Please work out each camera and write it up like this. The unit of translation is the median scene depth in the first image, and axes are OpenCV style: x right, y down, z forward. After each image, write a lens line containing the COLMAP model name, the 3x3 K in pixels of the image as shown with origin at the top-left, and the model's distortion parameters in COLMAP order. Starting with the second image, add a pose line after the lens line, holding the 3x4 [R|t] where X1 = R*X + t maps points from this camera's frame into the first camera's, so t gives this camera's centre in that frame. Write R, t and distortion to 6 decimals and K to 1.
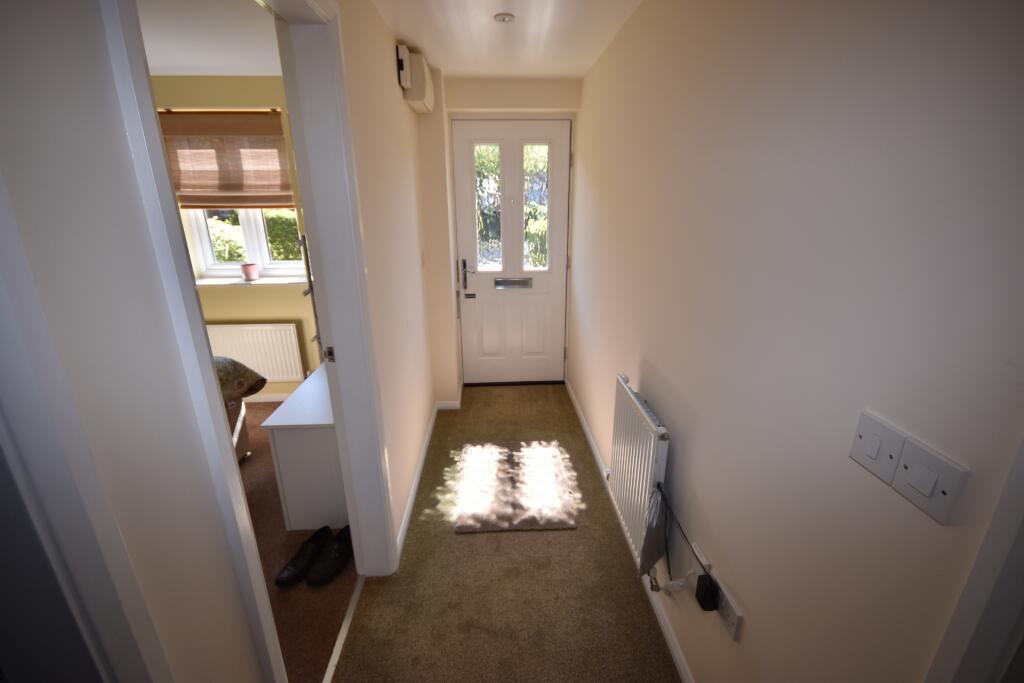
lens RADIAL K [[445.5, 0, 516.1], [0, 445.5, 338.8], [0, 0, 1]] dist [-0.001790, -0.000255]
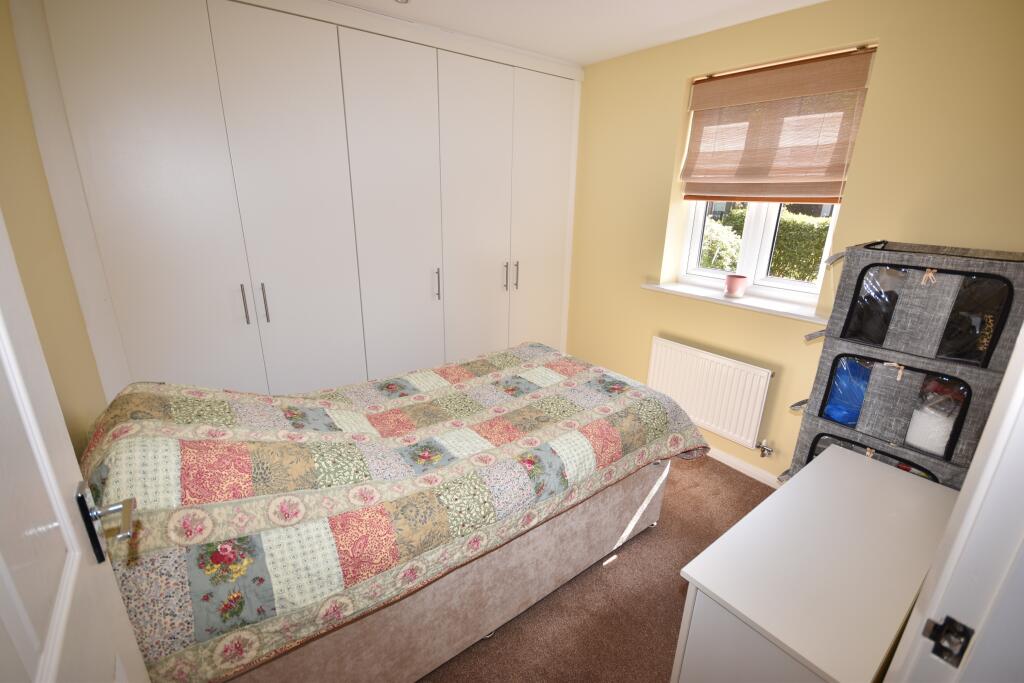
lens RADIAL K [[445.5, 0, 514.9], [0, 445.5, 341.8], [0, 0, 1]] dist [-0.001790, -0.000255]
pose [[0.561977, 0.277111, -0.779353, -0.207818], [-0.279301, 0.950445, 0.136547, -0.063368], [0.778571, 0.140938, 0.611526, 0.281096]]
